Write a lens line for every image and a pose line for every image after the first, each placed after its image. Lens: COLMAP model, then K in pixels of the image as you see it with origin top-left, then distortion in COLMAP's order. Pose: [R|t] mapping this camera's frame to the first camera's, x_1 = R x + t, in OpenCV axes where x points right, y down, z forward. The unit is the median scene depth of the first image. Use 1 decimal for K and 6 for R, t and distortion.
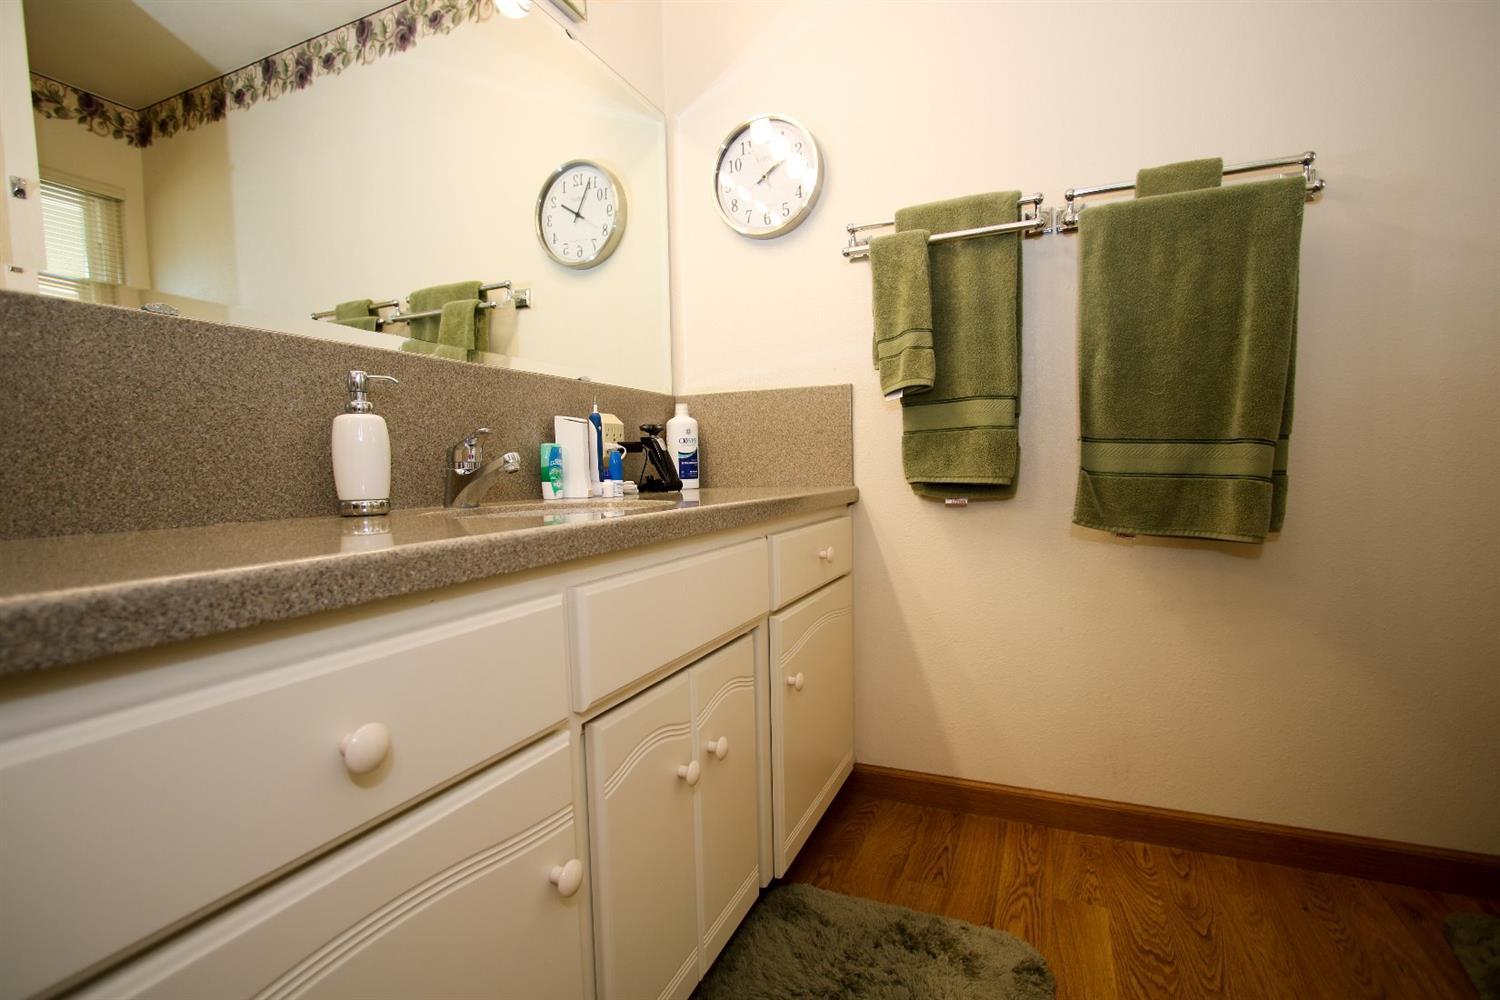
lens RADIAL K [[693.1, 0, 746.2], [0, 693.1, 502.8], [0, 0, 1]] dist [-0.024058, 0.005621]
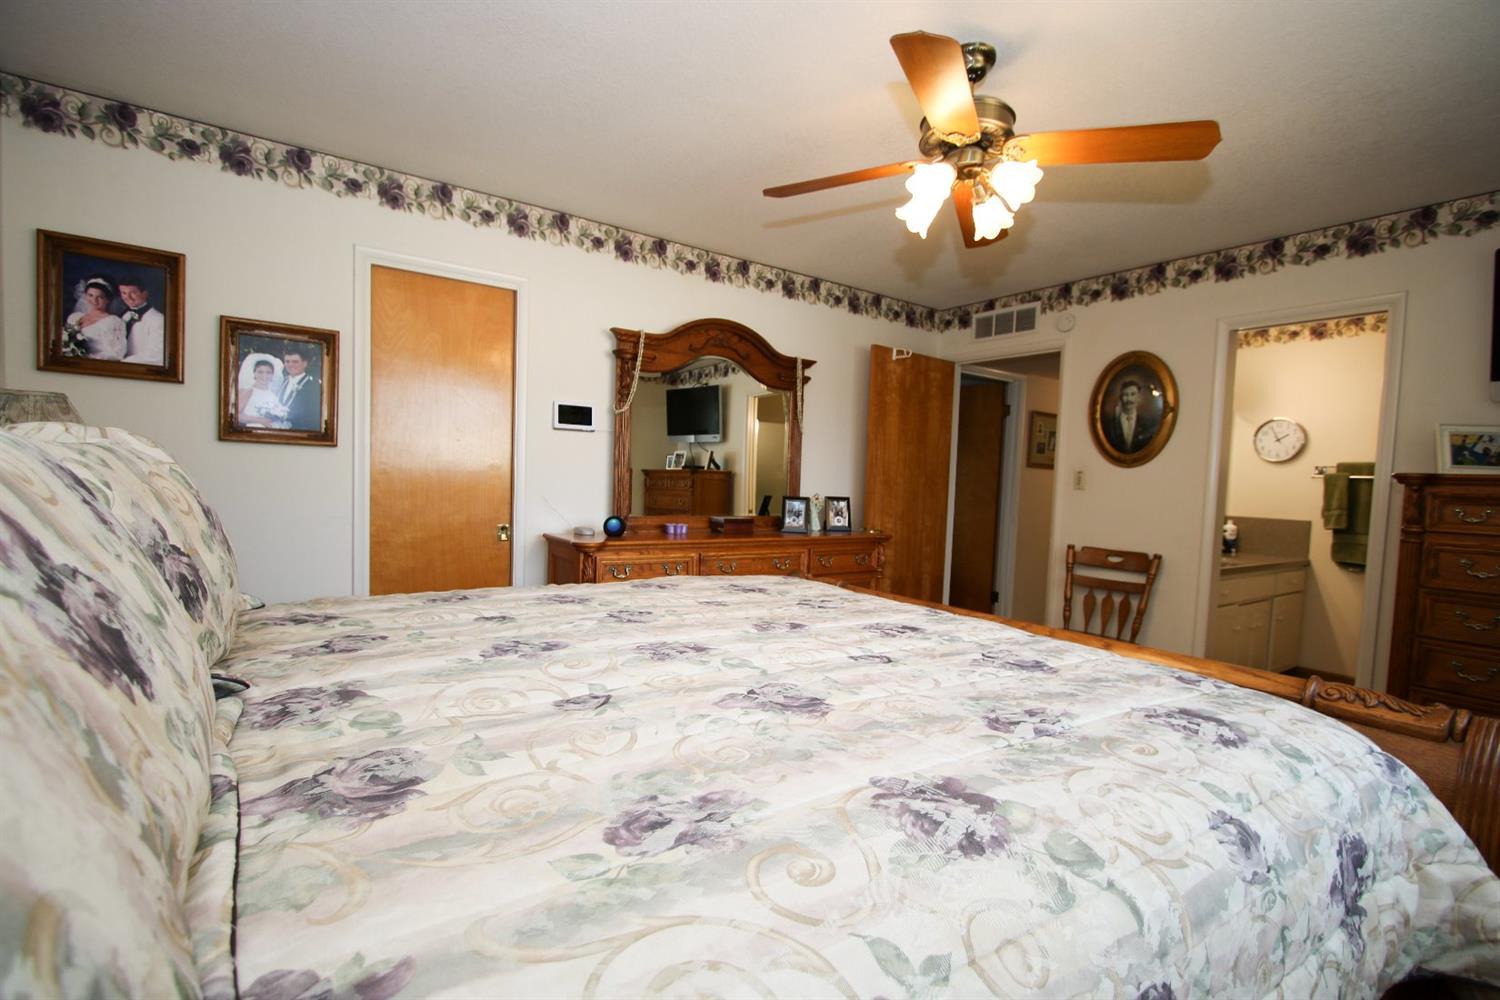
lens RADIAL K [[693.1, 0, 762.0], [0, 693.1, 511.8], [0, 0, 1]] dist [-0.024058, 0.005621]
pose [[0.866923, 0.086243, -0.490925, -0.424182], [-0.090964, 0.995752, 0.014295, -0.057344], [0.490072, 0.032264, 0.871085, -2.536067]]
